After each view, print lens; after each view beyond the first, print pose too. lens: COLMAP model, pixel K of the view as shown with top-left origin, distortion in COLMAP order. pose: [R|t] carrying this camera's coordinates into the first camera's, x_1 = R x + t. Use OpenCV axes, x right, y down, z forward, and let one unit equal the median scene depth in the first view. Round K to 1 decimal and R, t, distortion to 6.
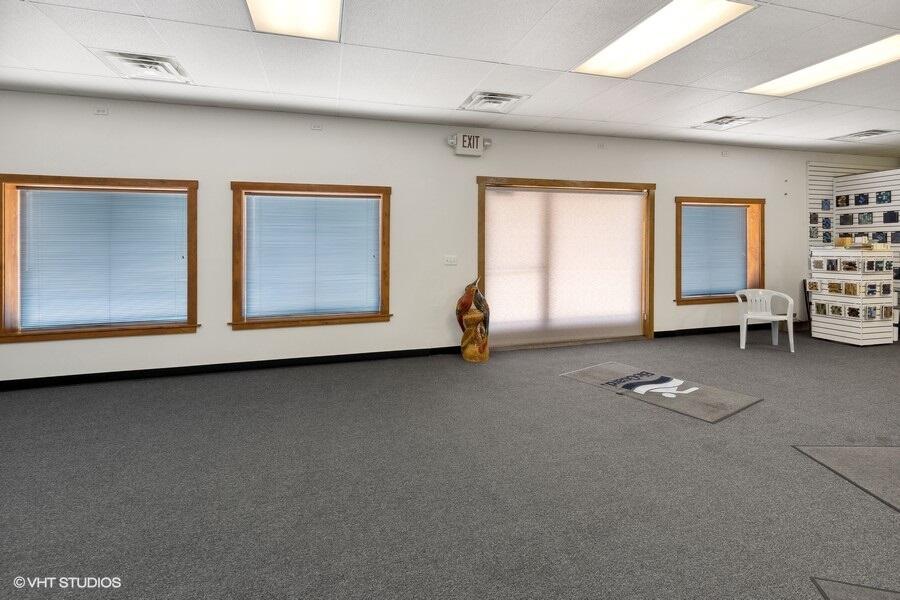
lens RADIAL K [[421.6, 0, 445.9], [0, 421.6, 254.3], [0, 0, 1]] dist [0.004961, -0.002003]
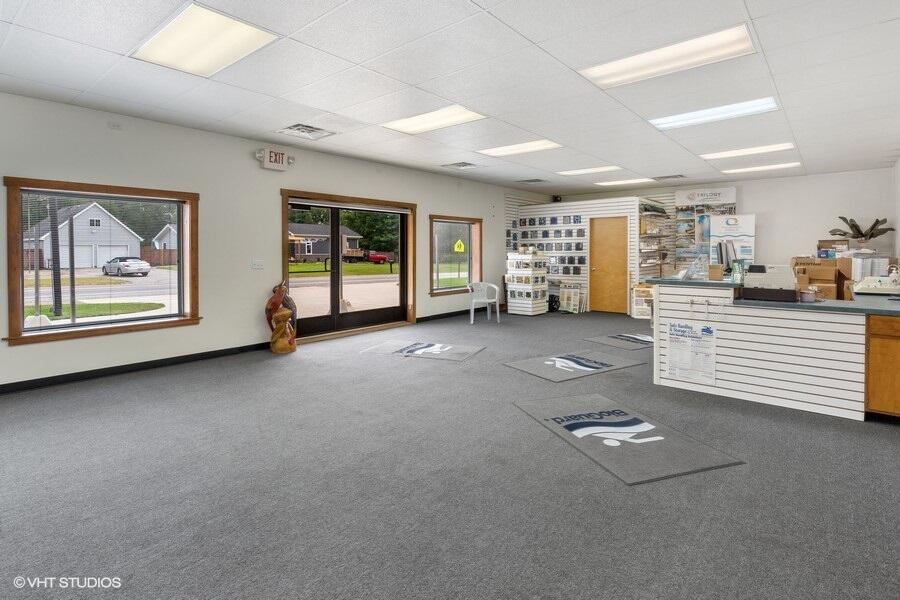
lens RADIAL K [[447.3, 0, 444.7], [0, 447.3, 269.1], [0, 0, 1]] dist [-0.011232, -0.000104]
pose [[0.836113, -0.017195, 0.548288, -0.205763], [0.007029, 0.999762, 0.020635, 0.005679], [-0.548512, -0.013399, 0.836035, -0.218345]]
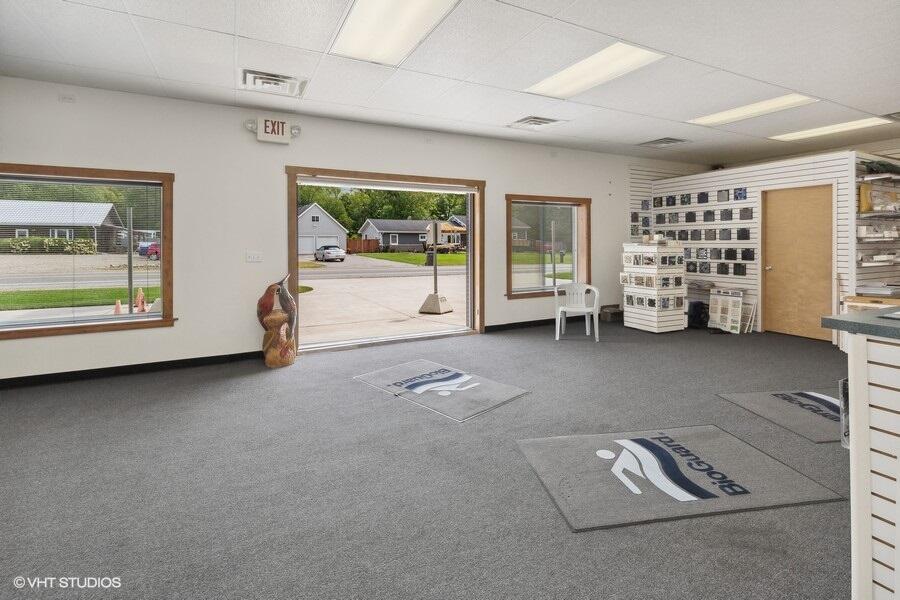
lens RADIAL K [[421.6, 0, 446.0], [0, 421.6, 248.7], [0, 0, 1]] dist [0.004961, -0.002003]
pose [[0.981518, 0.000785, 0.191367, 0.231777], [-0.000281, 0.999996, -0.002658, -0.000640], [-0.191368, 0.002555, 0.981515, 0.023274]]
